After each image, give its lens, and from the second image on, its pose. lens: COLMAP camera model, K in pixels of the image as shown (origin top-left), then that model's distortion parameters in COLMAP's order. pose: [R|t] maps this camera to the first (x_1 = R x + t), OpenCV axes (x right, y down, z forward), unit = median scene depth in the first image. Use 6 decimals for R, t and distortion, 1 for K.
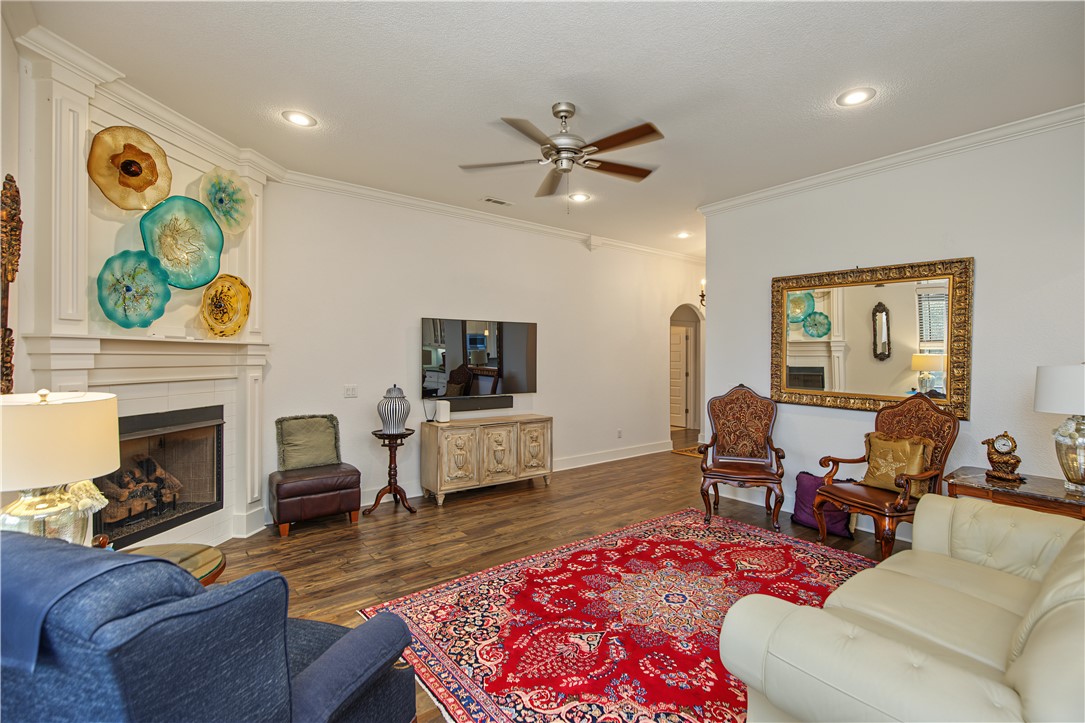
lens RADIAL K [[496.1, 0, 561.6], [0, 496.1, 355.6], [0, 0, 1]] dist [0.000275, -0.000552]
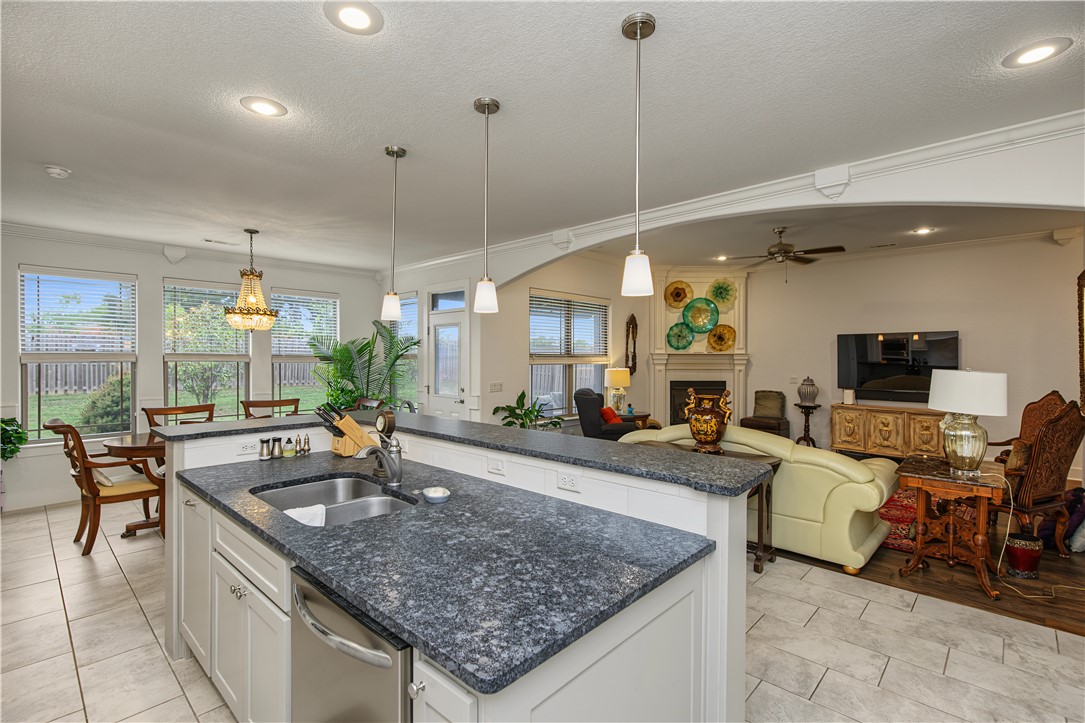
lens RADIAL K [[496.1, 0, 553.2], [0, 496.1, 354.7], [0, 0, 1]] dist [0.000275, -0.000552]
pose [[0.135147, -0.007212, -0.990799, 1.596365], [0.001332, 0.999974, -0.007097, -0.005918], [0.990825, -0.000360, 0.135153, -0.095631]]
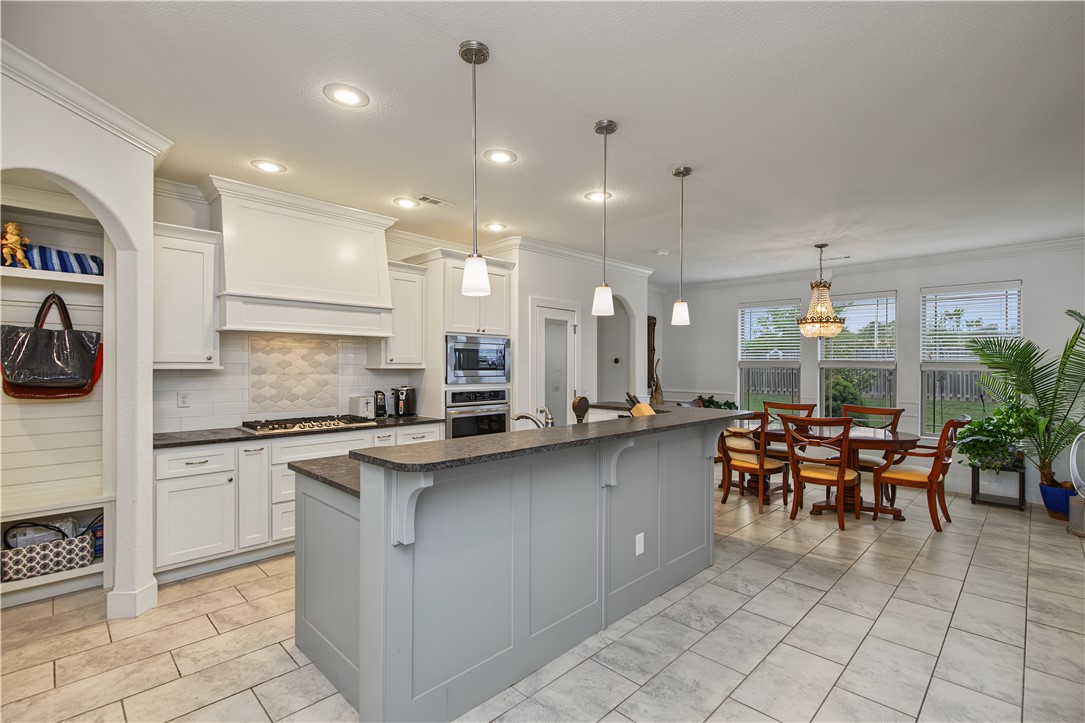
lens RADIAL K [[496.1, 0, 559.2], [0, 496.1, 364.9], [0, 0, 1]] dist [0.000275, -0.000552]
pose [[-0.994141, -0.008410, -0.107760, 1.040917], [-0.007887, 0.999955, -0.005286, 0.009900], [0.107800, -0.004406, -0.994163, 0.656494]]
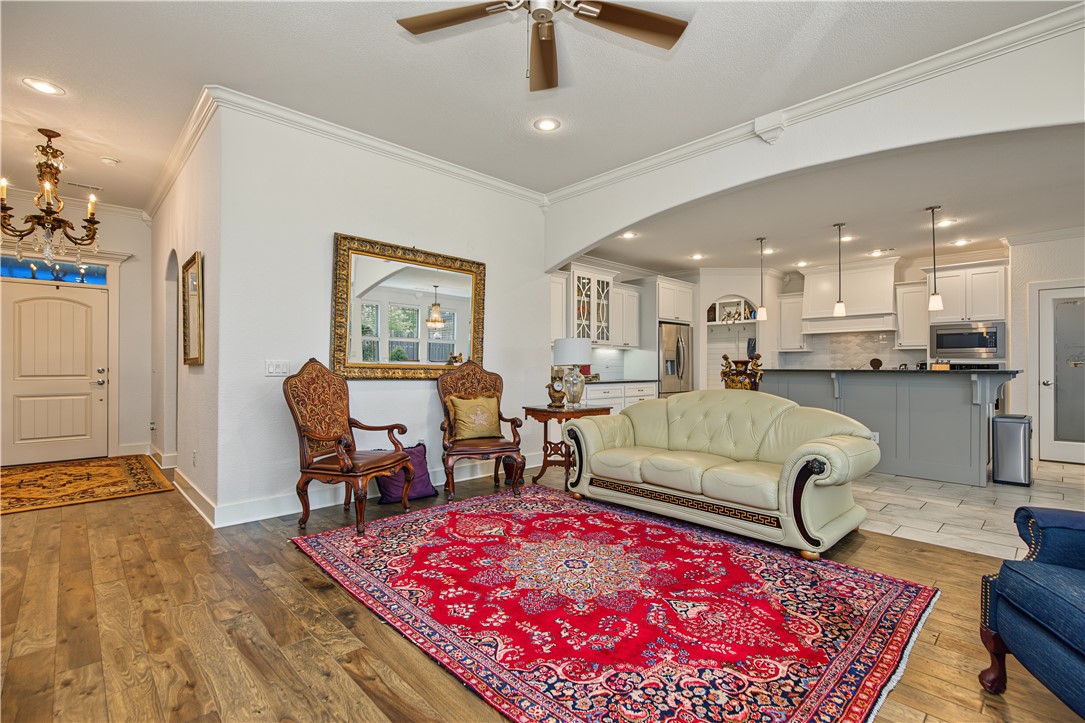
lens RADIAL K [[496.1, 0, 549.2], [0, 496.1, 363.2], [0, 0, 1]] dist [0.000275, -0.000552]
pose [[-0.080348, 0.002774, 0.996763, -0.602615], [-0.006181, 0.999976, -0.003281, 0.090153], [-0.996748, -0.006425, -0.080329, 0.950823]]
